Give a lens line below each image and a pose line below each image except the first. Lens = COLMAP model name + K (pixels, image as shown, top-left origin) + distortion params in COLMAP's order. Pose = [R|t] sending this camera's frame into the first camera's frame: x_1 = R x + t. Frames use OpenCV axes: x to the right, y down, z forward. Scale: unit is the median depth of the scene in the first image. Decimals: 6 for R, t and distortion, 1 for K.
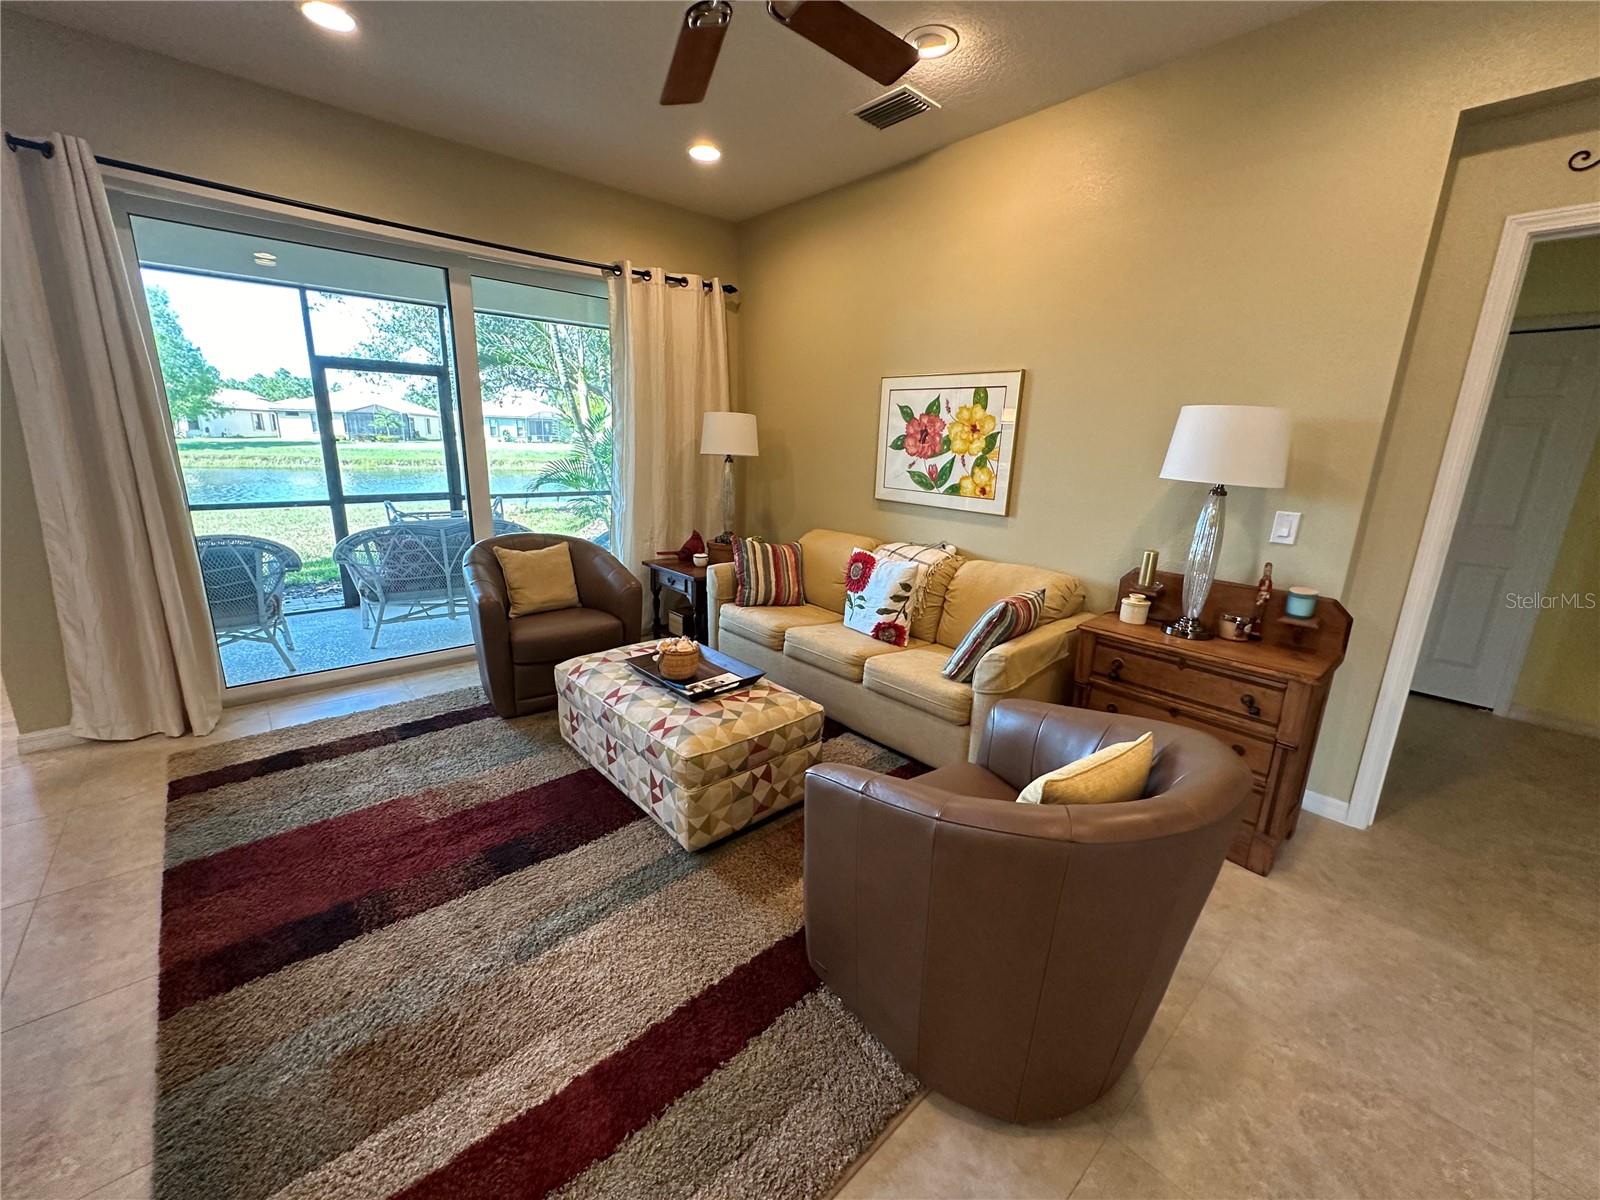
lens RADIAL K [[641.4, 0, 798.3], [0, 641.4, 597.9], [0, 0, 1]] dist [-0.001901, 0.000484]
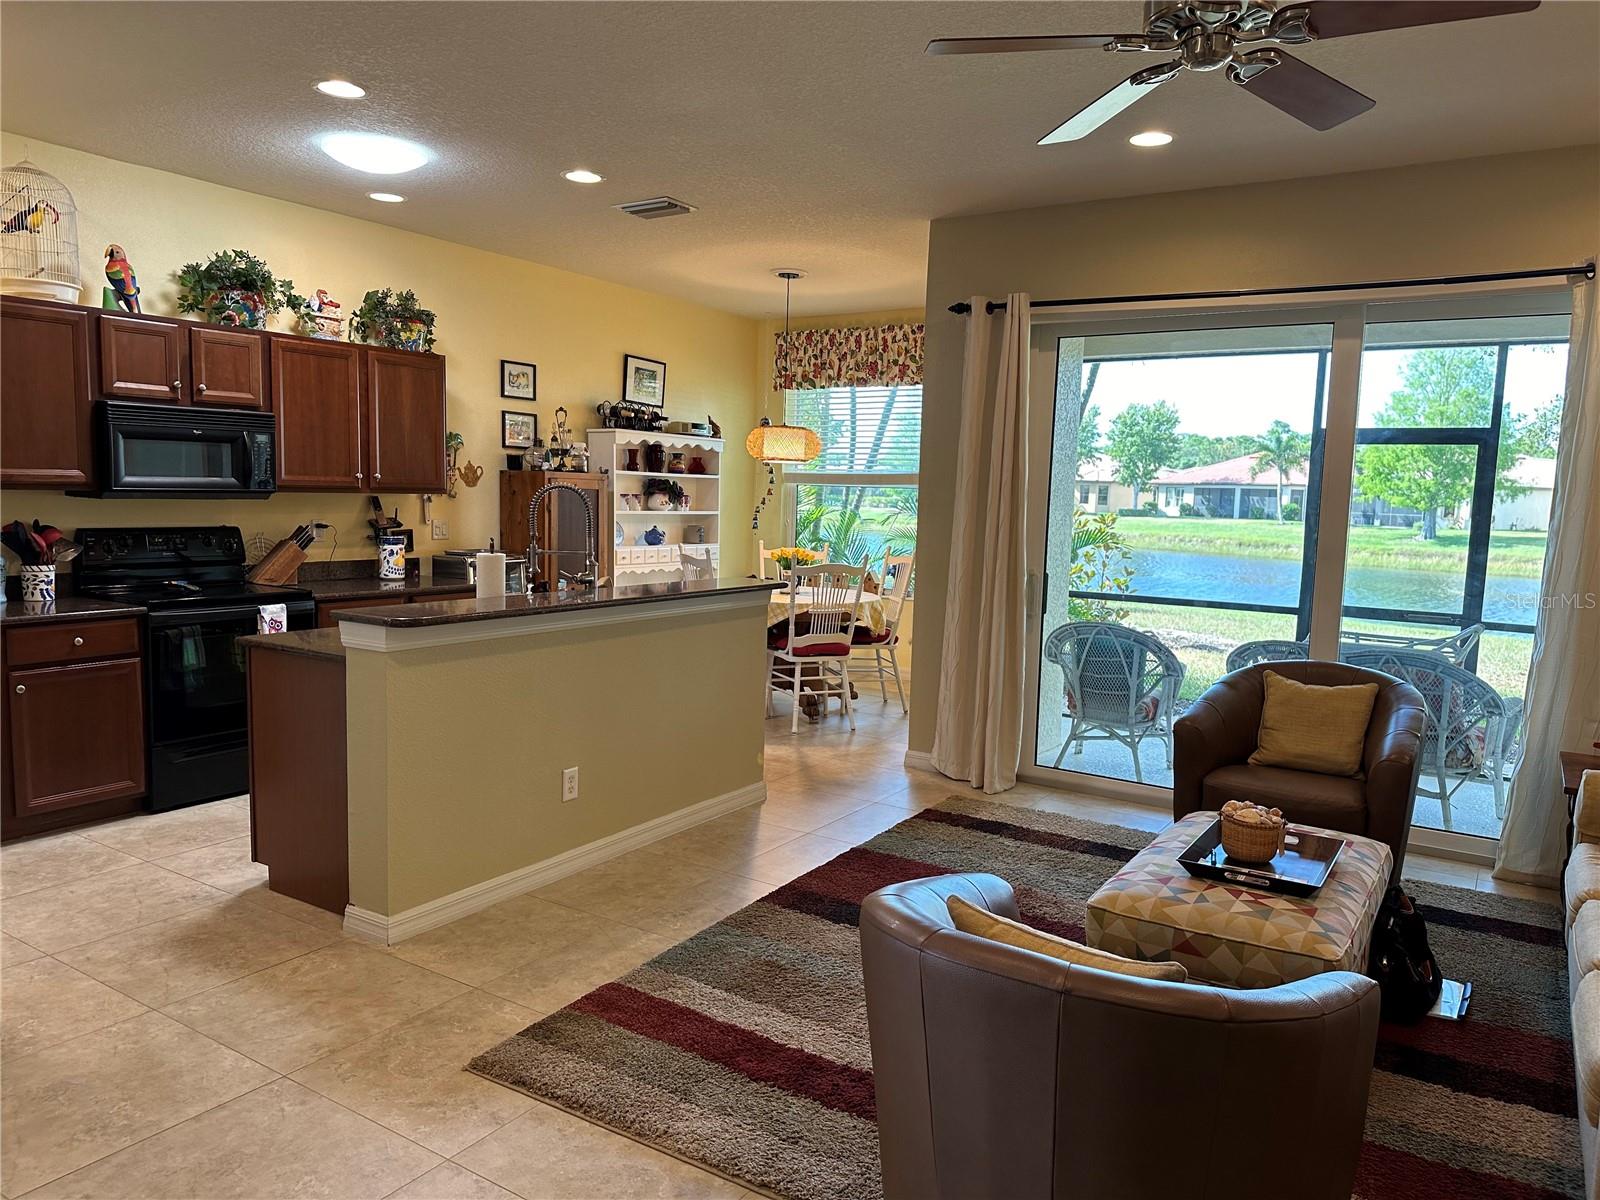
lens RADIAL K [[1115.8, 0, 803.2], [0, 1115.8, 607.4], [0, 0, 1]] dist [0.073145, -0.091264]
pose [[0.270957, 0.085211, -0.958813, 0.788981], [-0.256145, 0.966544, 0.013513, -0.034553], [0.927886, 0.241934, 0.283718, 0.106848]]
